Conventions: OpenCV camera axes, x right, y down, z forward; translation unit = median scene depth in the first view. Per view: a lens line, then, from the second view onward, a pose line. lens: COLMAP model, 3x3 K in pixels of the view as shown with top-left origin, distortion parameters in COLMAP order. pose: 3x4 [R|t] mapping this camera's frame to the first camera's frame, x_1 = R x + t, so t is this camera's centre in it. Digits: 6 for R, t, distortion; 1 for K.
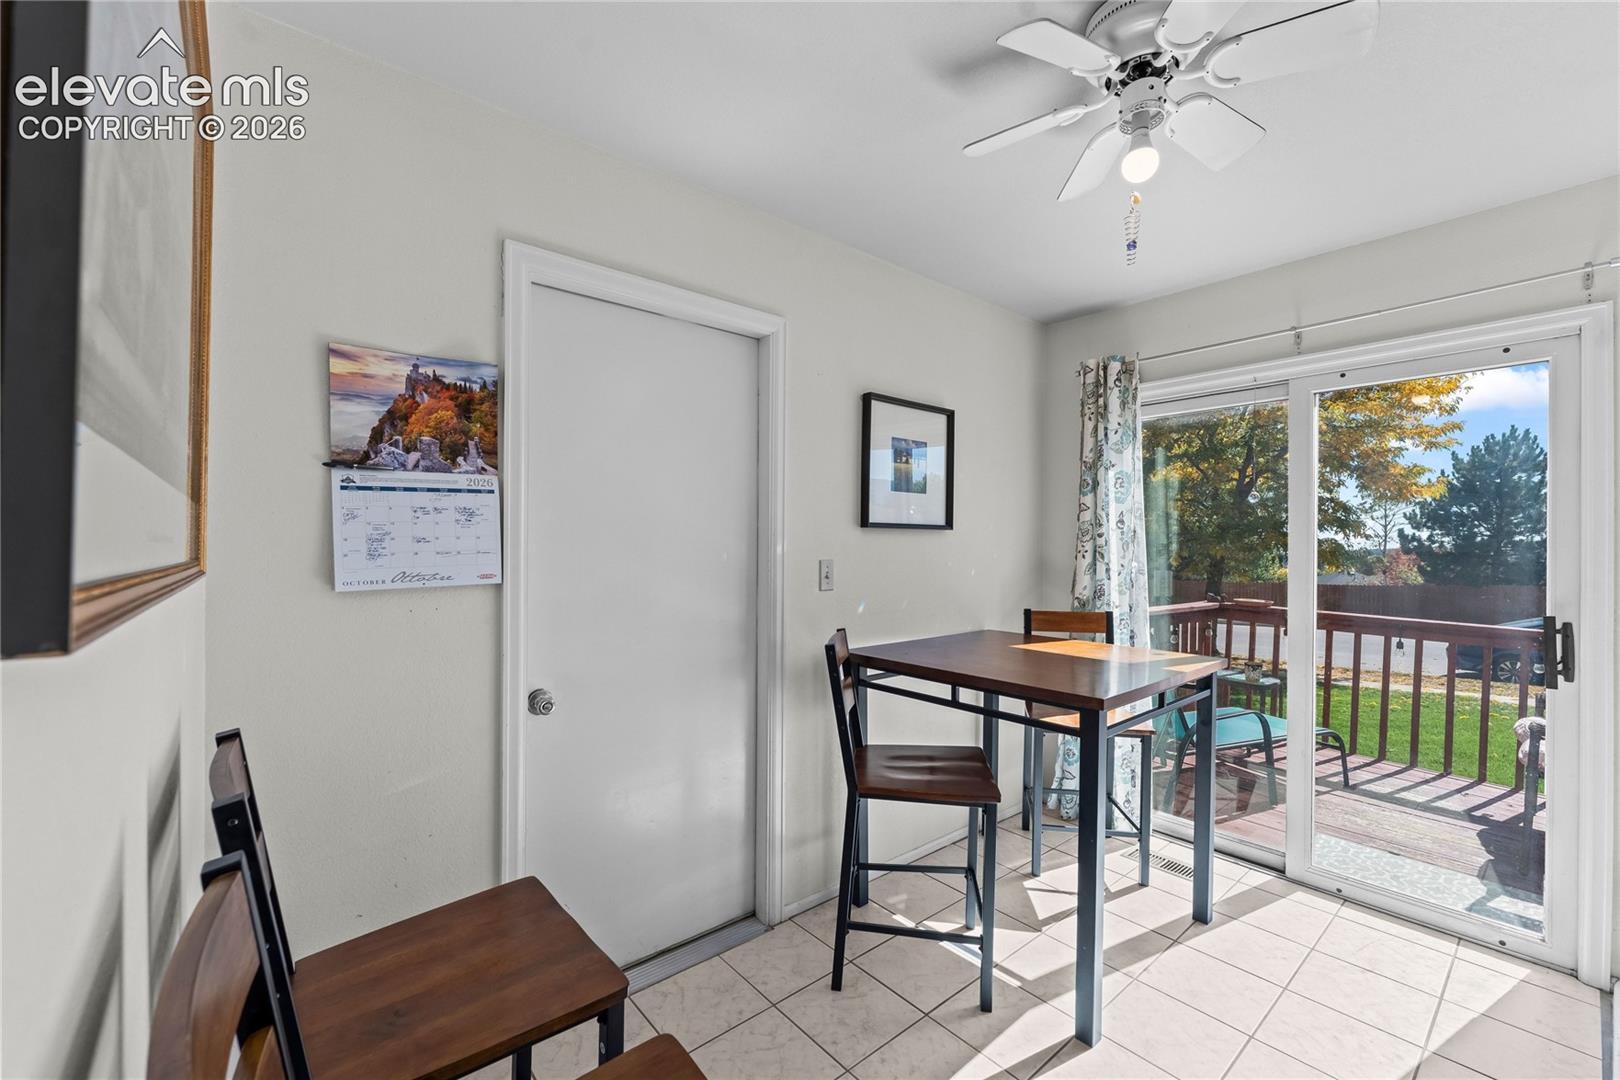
lens RADIAL K [[656.0, 0, 801.0], [0, 656.0, 544.6], [0, 0, 1]] dist [0.000083, -0.000425]
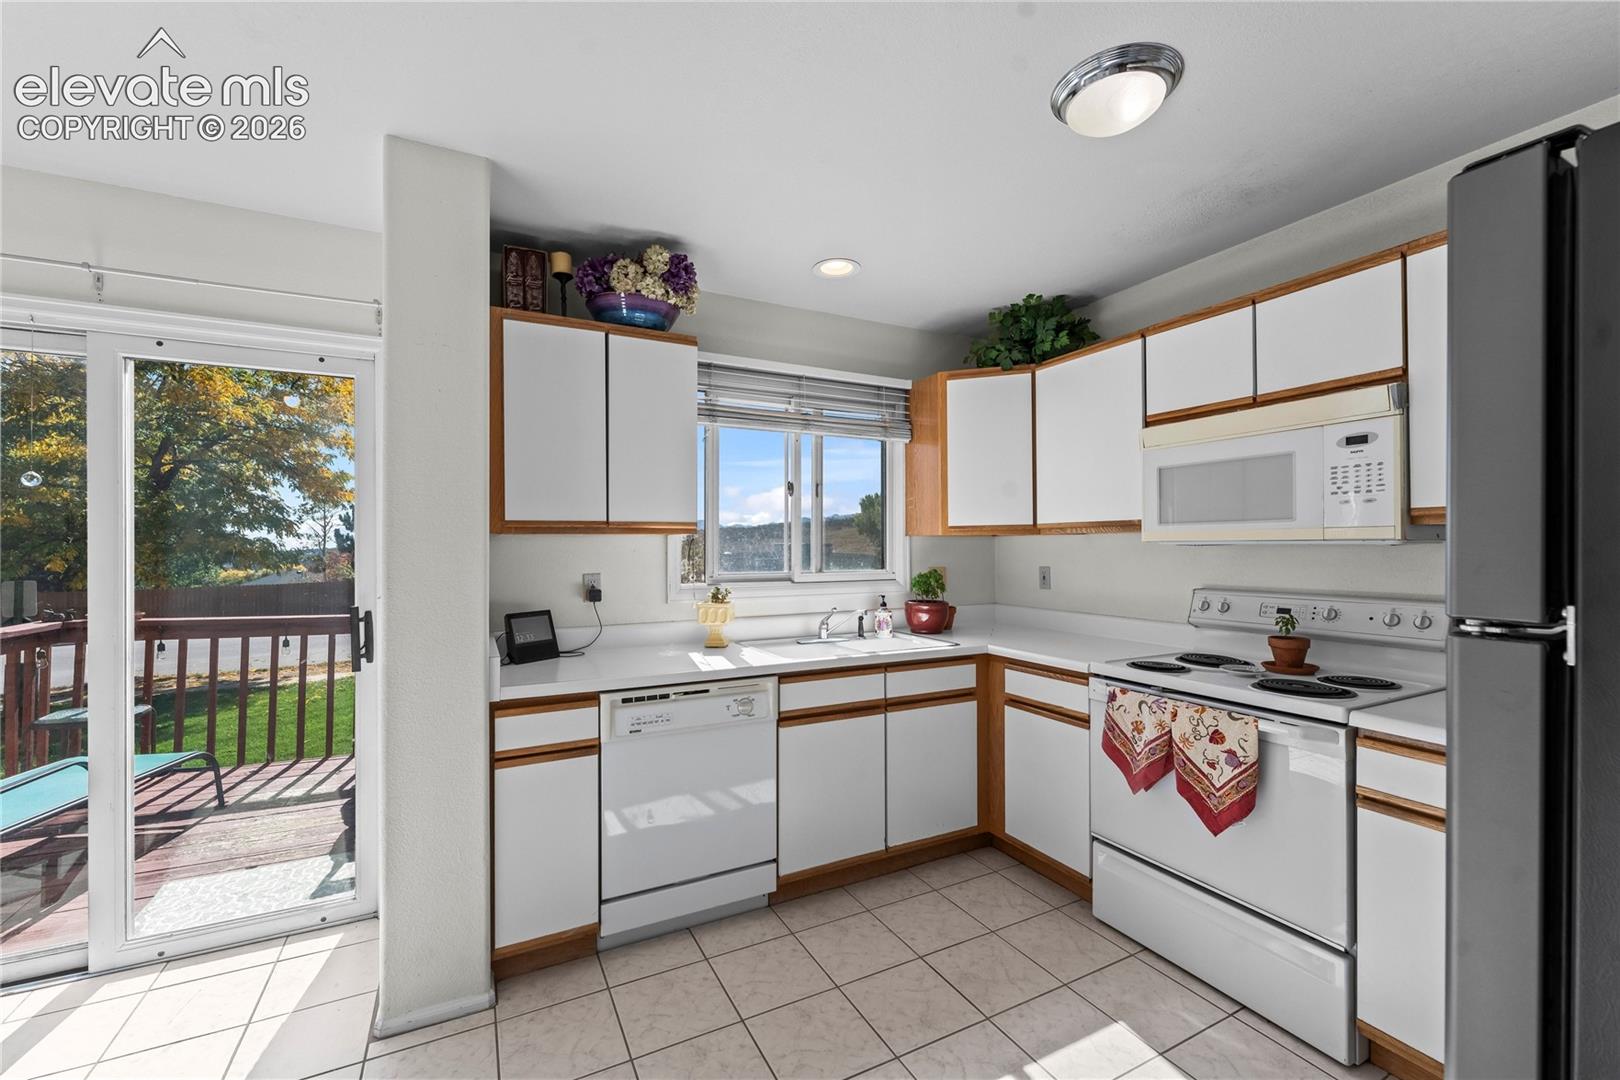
lens RADIAL K [[656.0, 0, 801.0], [0, 656.0, 544.6], [0, 0, 1]] dist [0.000083, -0.000425]
pose [[0.223593, -0.005884, 0.974665, 0.179888], [0.005244, 0.999975, 0.004834, 0.001260], [-0.974668, 0.004031, 0.223618, 0.006795]]
